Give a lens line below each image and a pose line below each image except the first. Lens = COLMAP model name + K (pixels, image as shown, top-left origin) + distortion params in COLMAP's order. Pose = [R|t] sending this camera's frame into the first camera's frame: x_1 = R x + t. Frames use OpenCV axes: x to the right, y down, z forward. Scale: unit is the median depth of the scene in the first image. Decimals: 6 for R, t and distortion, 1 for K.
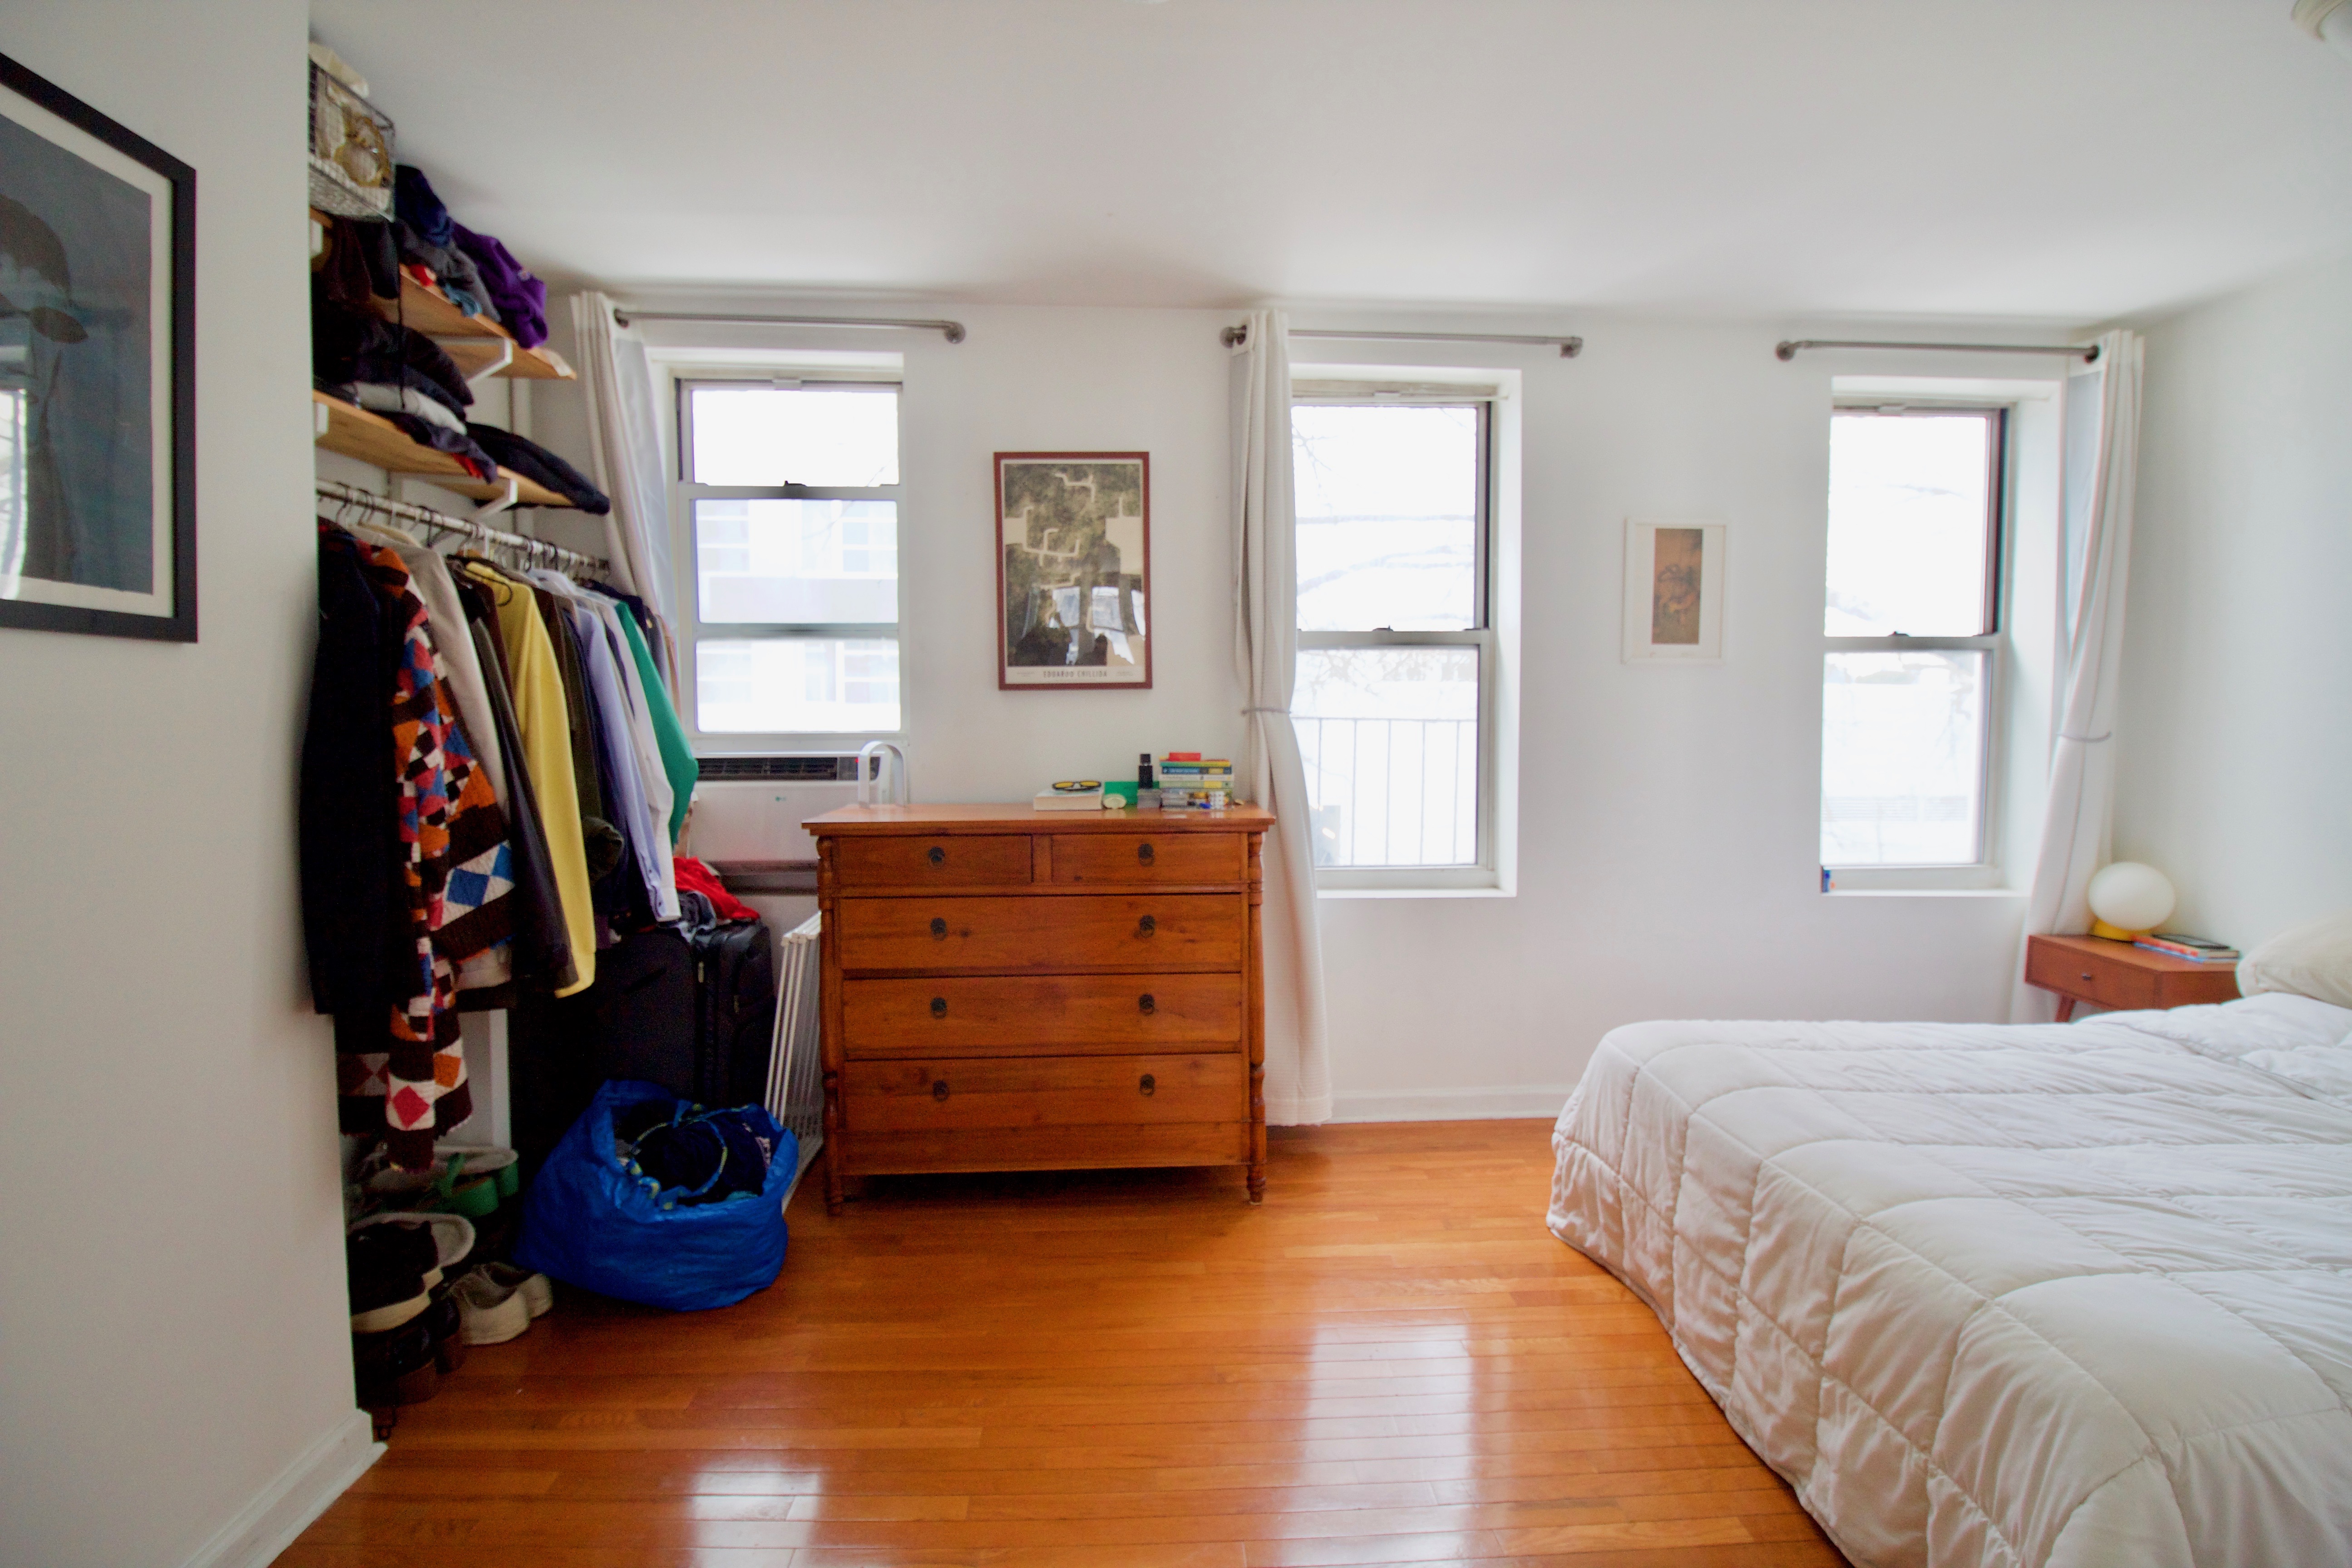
lens RADIAL K [[1093.5, 0, 1178.2], [0, 1093.5, 761.8], [0, 0, 1]] dist [0.002543, -0.014550]
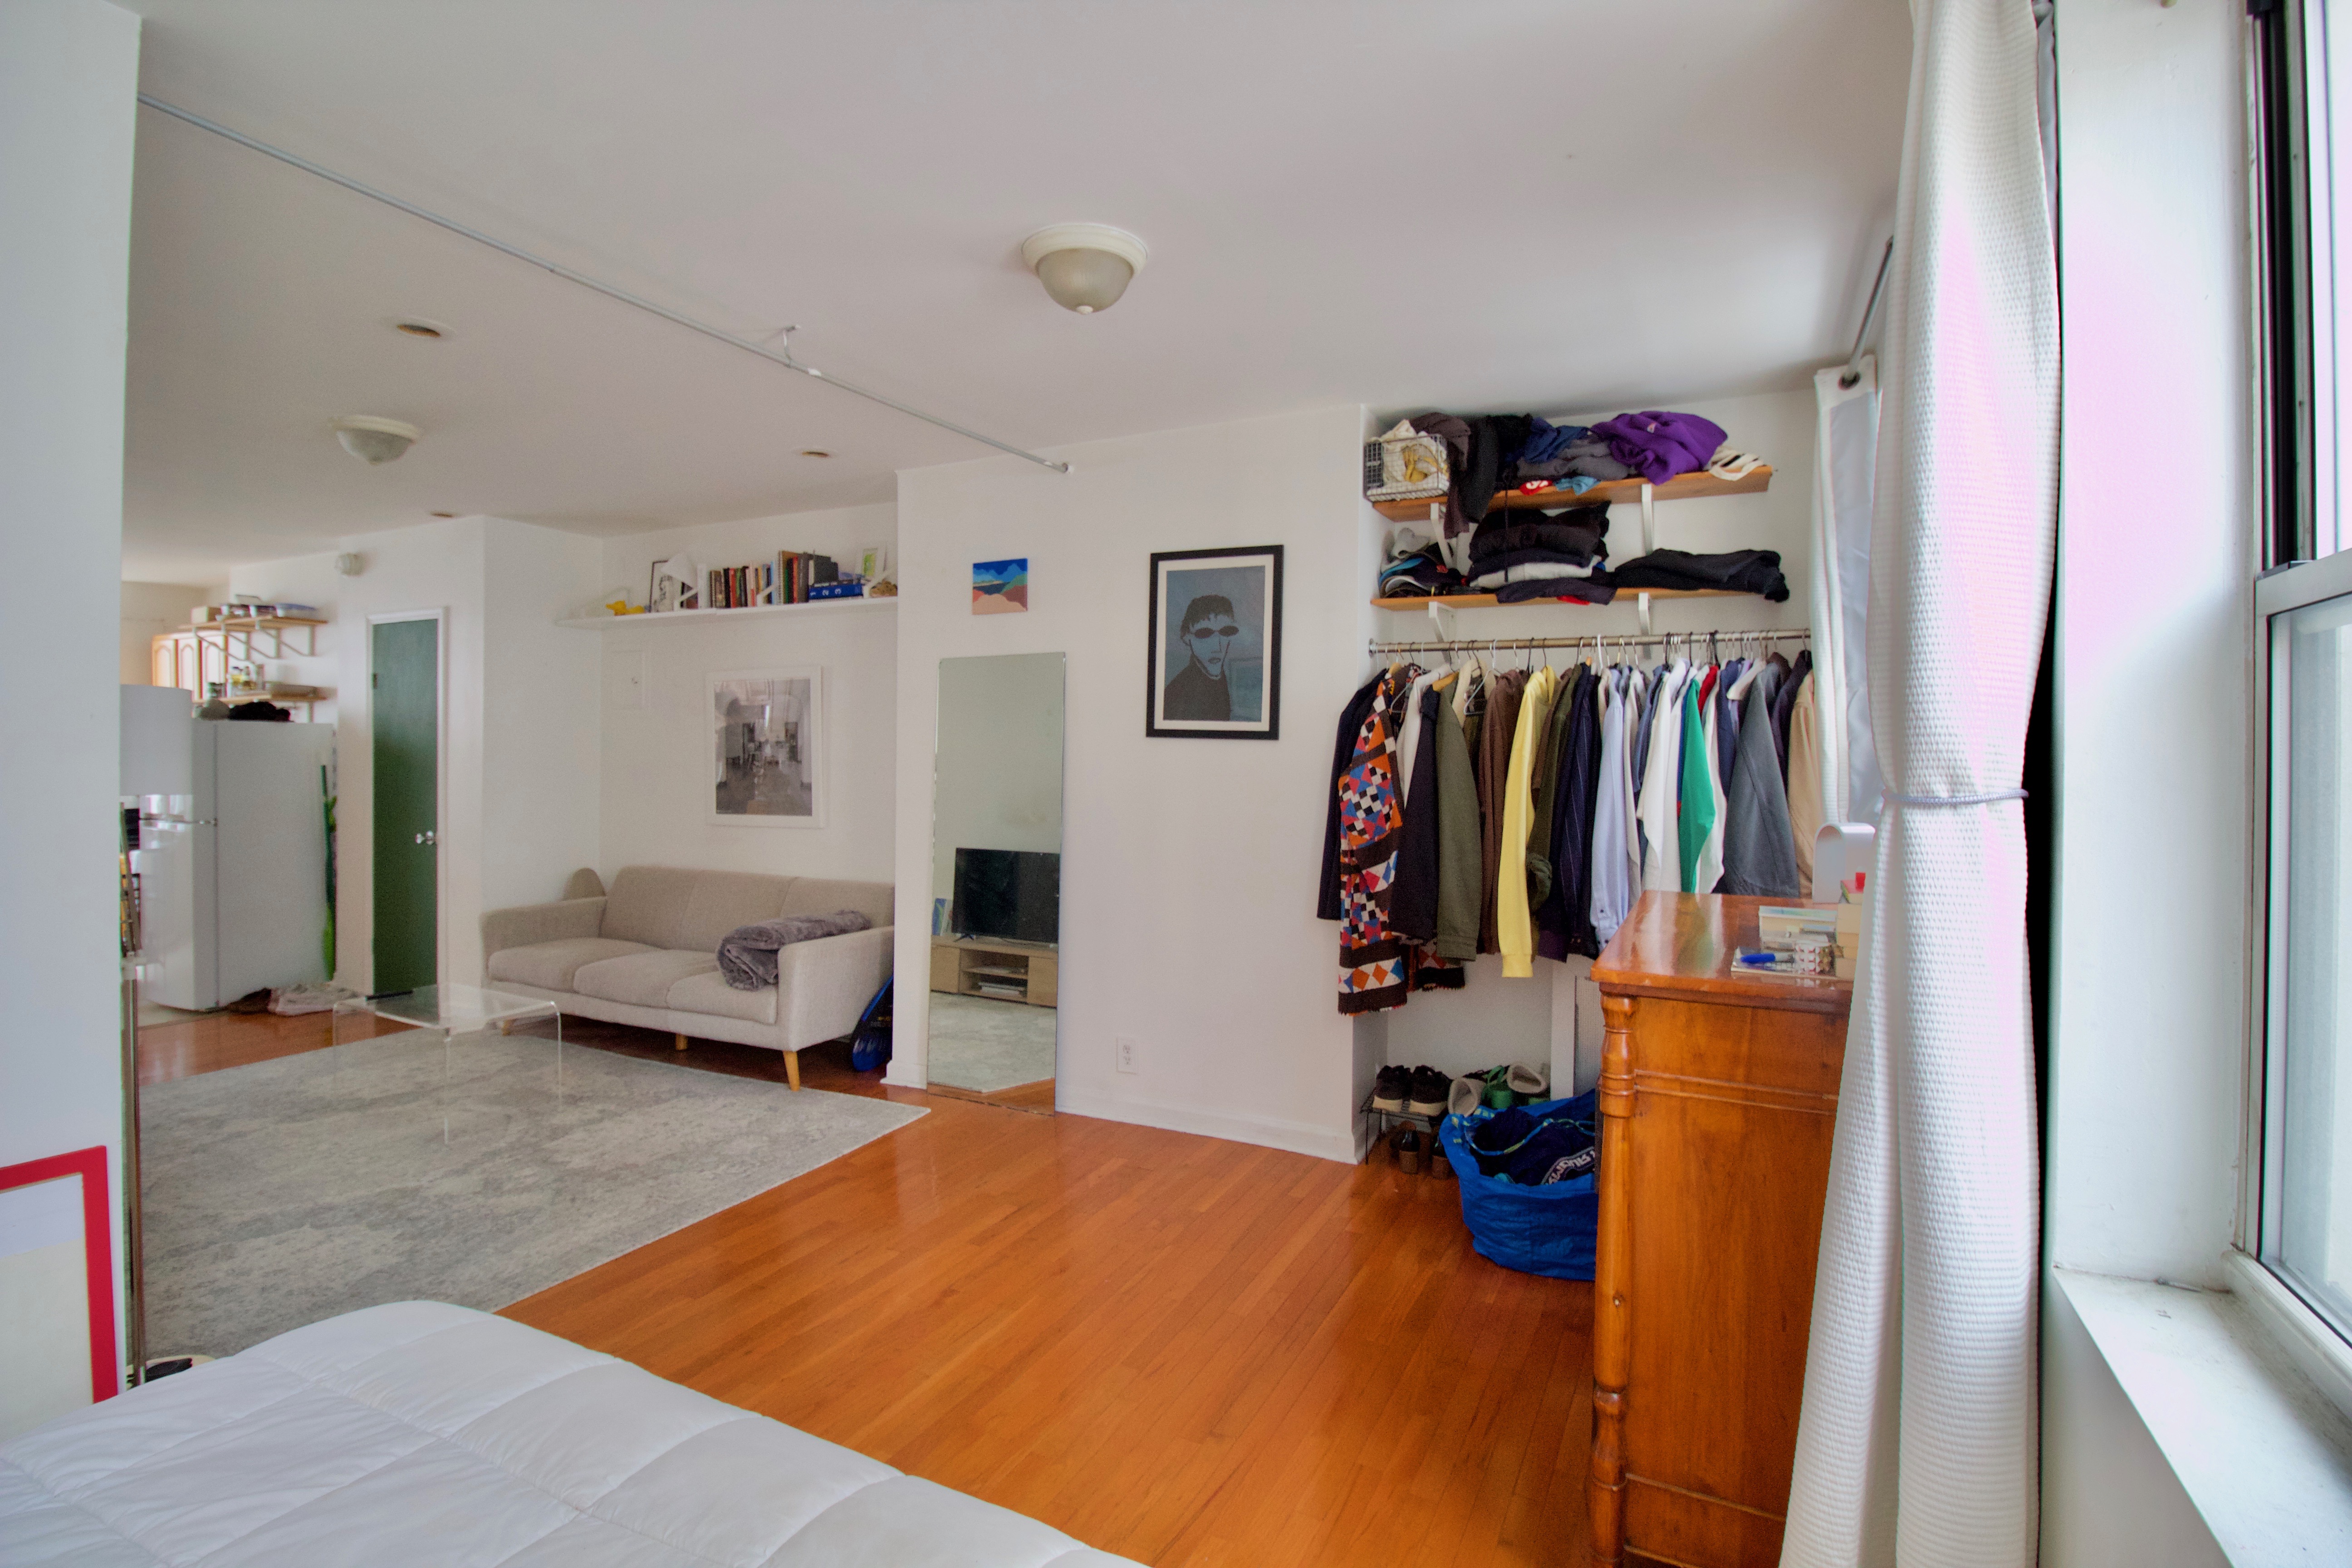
lens RADIAL K [[1093.5, 0, 1178.2], [0, 1093.5, 761.8], [0, 0, 1]] dist [0.002543, -0.014550]
pose [[-0.493326, 0.000924, -0.869844, 0.714543], [-0.051815, 0.998192, 0.030447, -0.067924], [0.868300, 0.060091, -0.492387, 1.091020]]
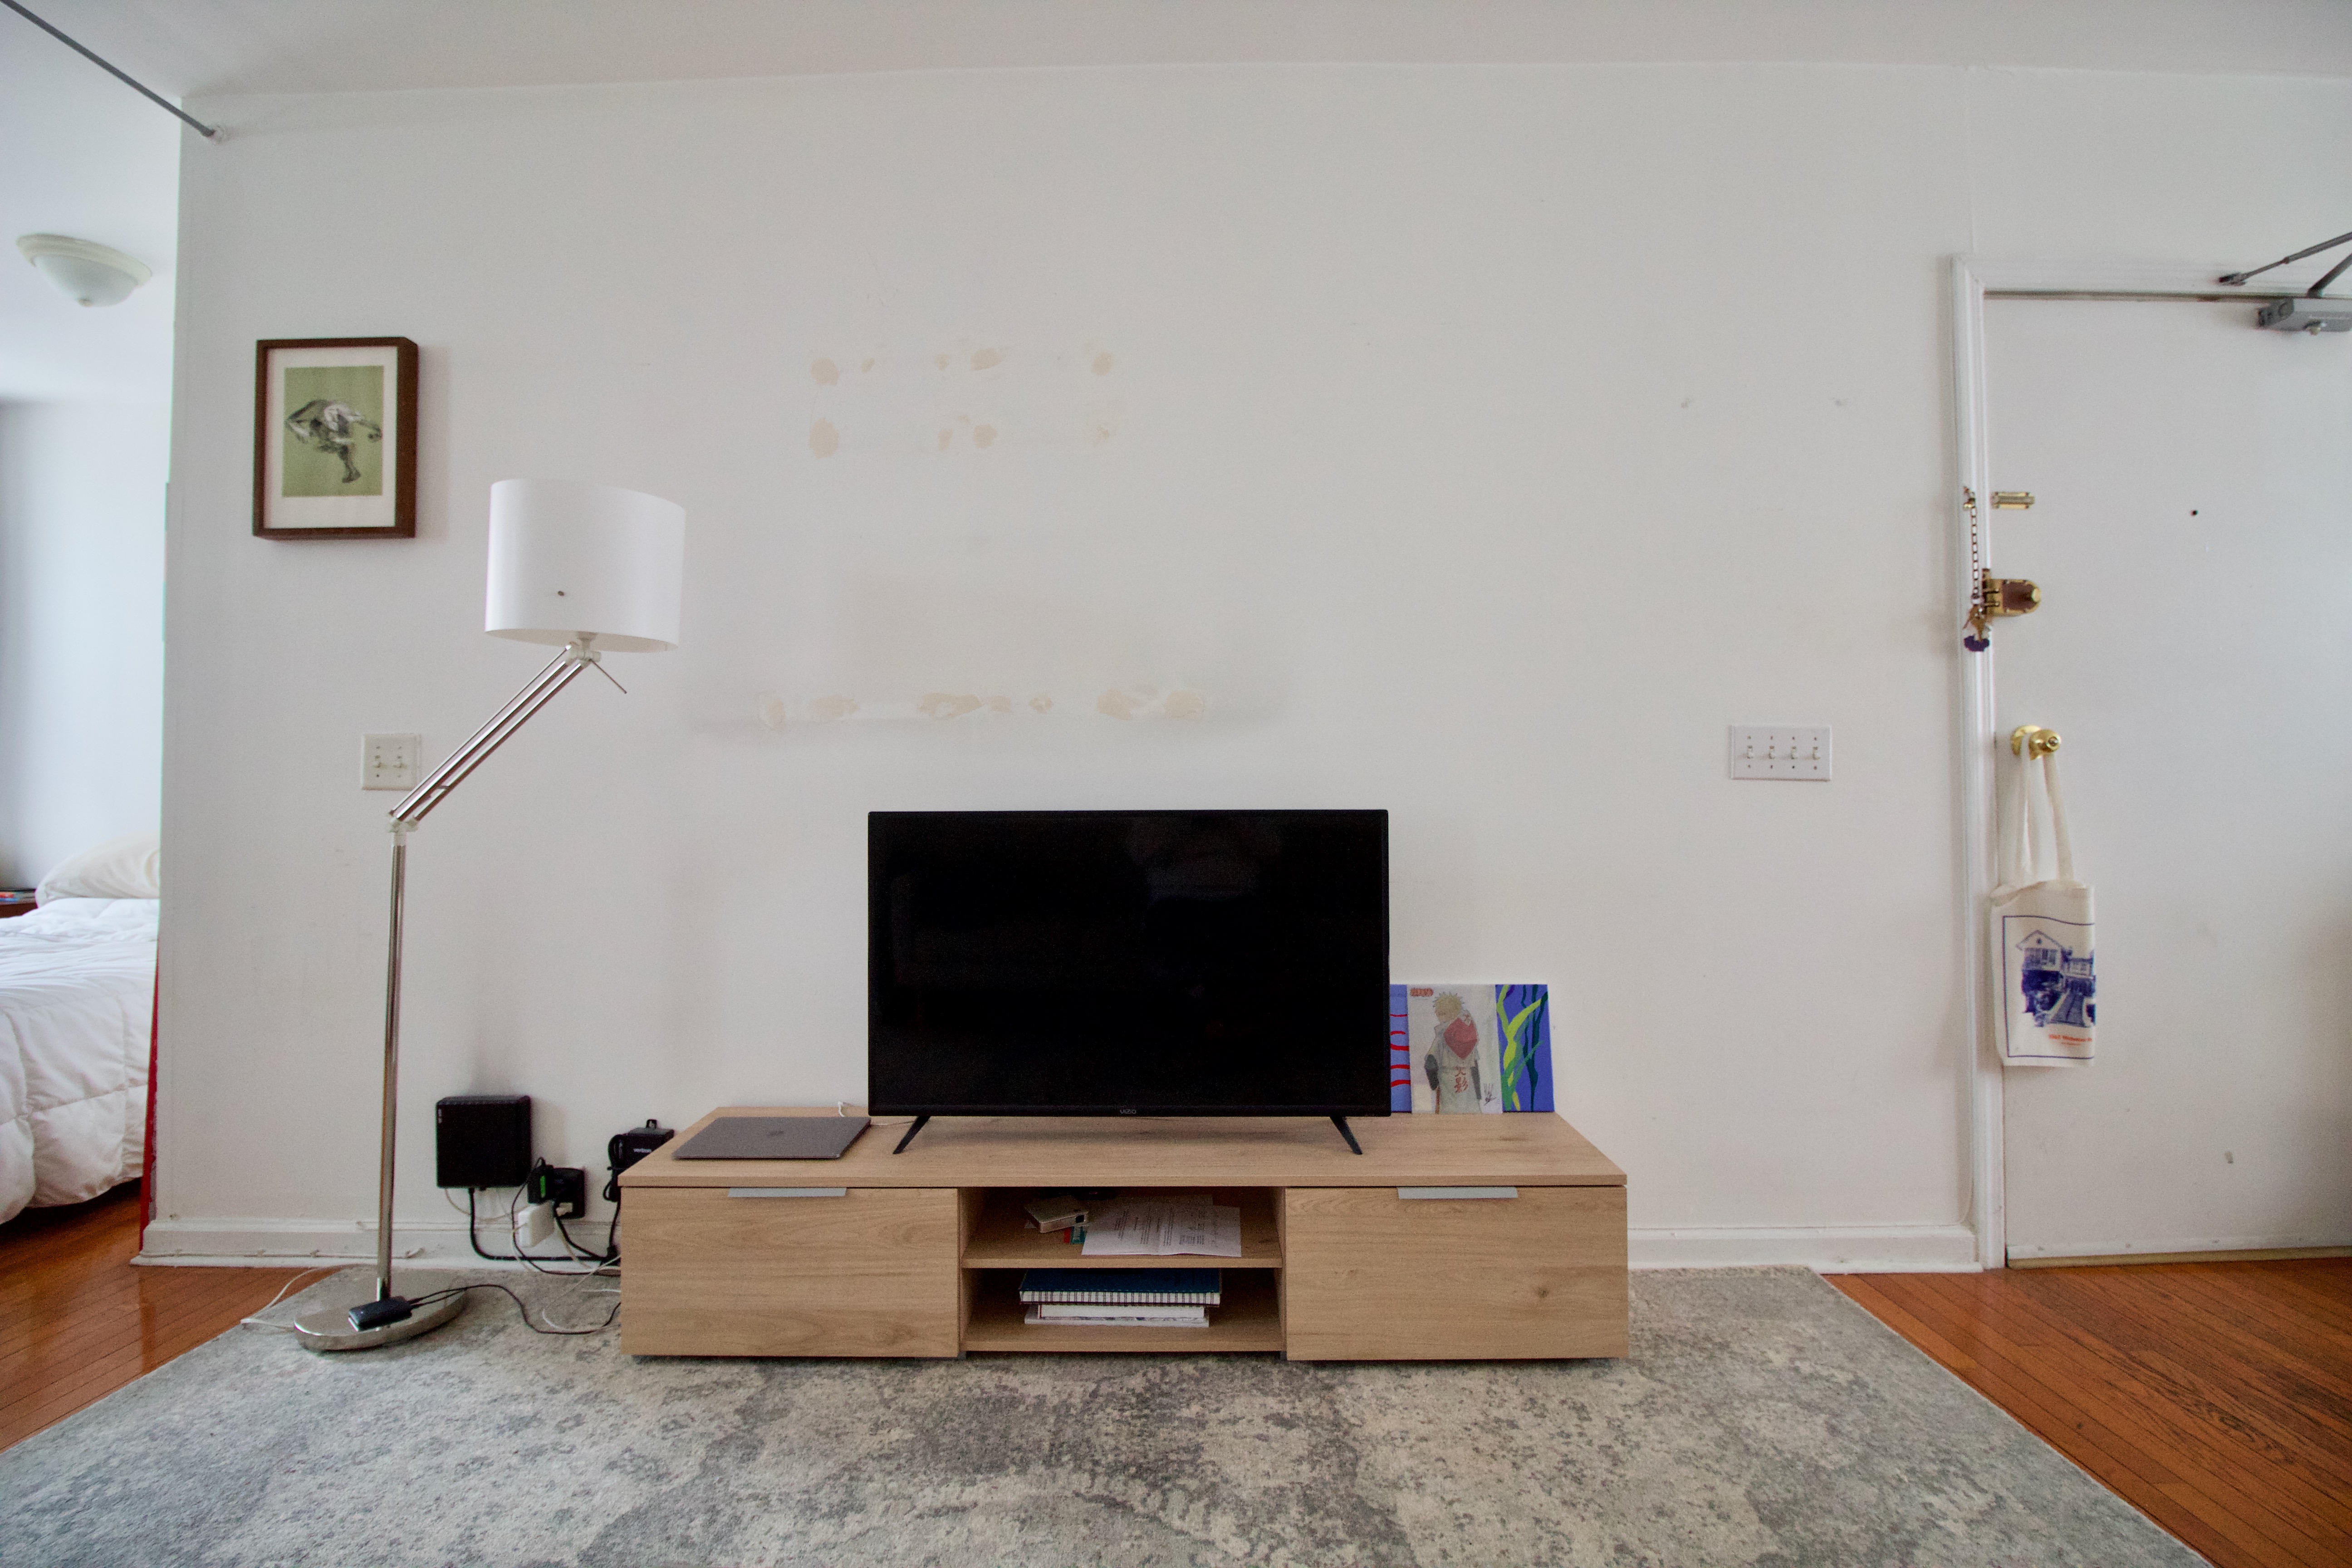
lens RADIAL K [[1093.5, 0, 1178.2], [0, 1093.5, 761.8], [0, 0, 1]] dist [0.002543, -0.014550]
pose [[0.057709, 0.028420, 0.997929, -0.294150], [0.058433, 0.997785, -0.031795, 0.155306], [-0.996622, 0.060147, 0.055921, -0.521907]]
